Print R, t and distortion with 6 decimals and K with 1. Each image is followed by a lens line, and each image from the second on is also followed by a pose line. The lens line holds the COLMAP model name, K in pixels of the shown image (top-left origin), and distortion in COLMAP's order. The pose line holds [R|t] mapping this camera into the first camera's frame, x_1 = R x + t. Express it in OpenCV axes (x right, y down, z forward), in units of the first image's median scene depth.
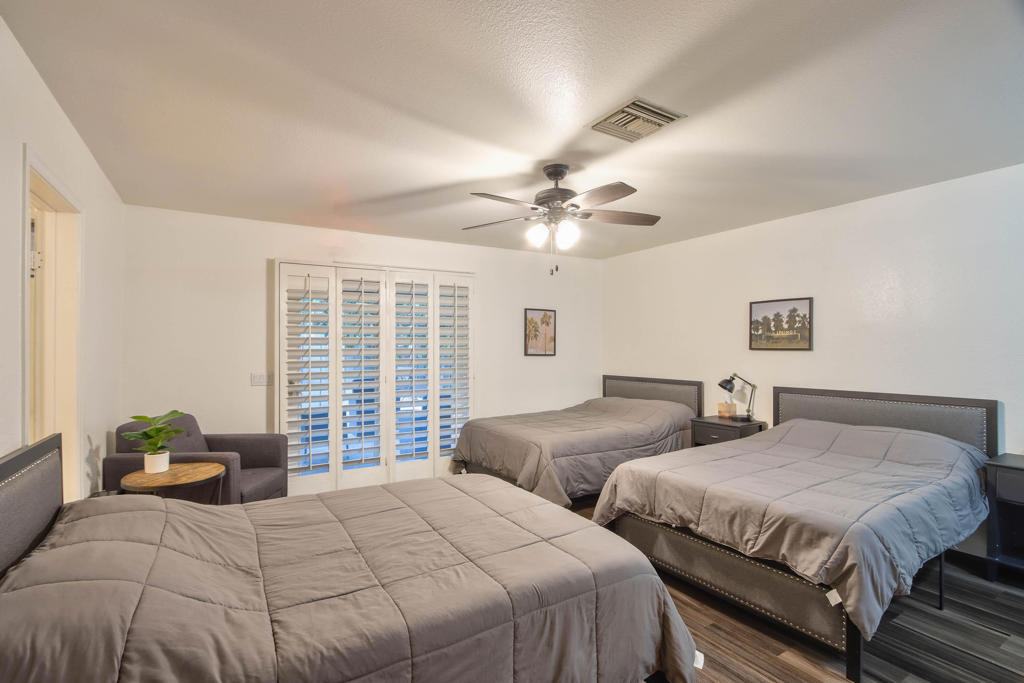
lens RADIAL K [[473.7, 0, 505.6], [0, 473.7, 342.4], [0, 0, 1]] dist [-0.009046, 0.000025]
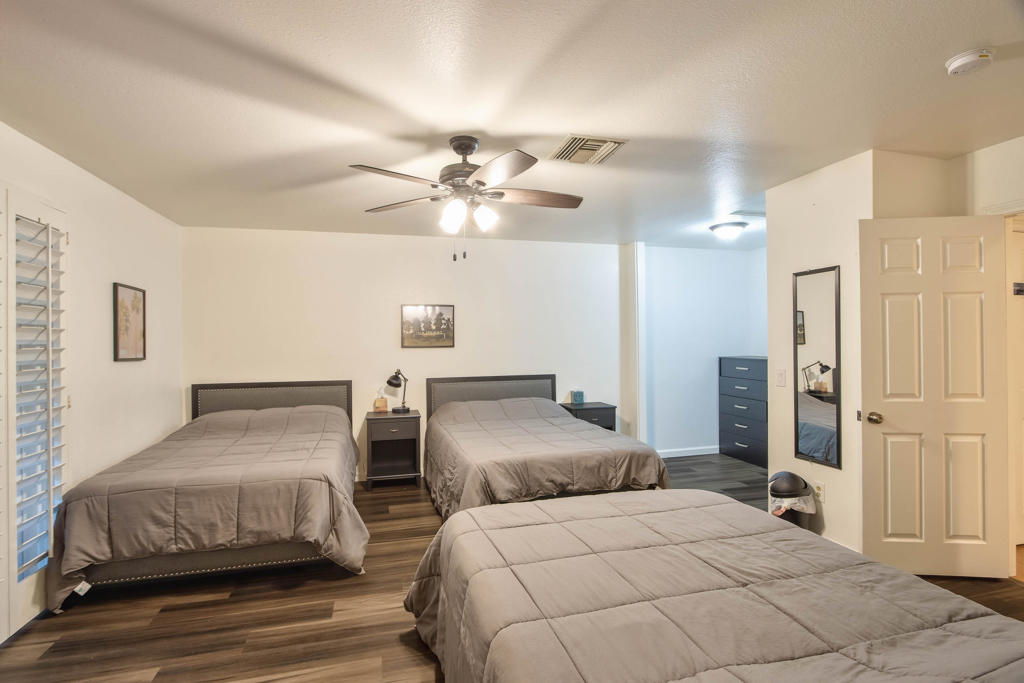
lens RADIAL K [[473.7, 0, 505.6], [0, 473.7, 342.4], [0, 0, 1]] dist [-0.009046, 0.000025]
pose [[0.304964, 0.001879, 0.952362, -0.503875], [-0.001217, 0.999998, -0.001583, 0.005697], [-0.952363, -0.000677, 0.304965, 0.467849]]
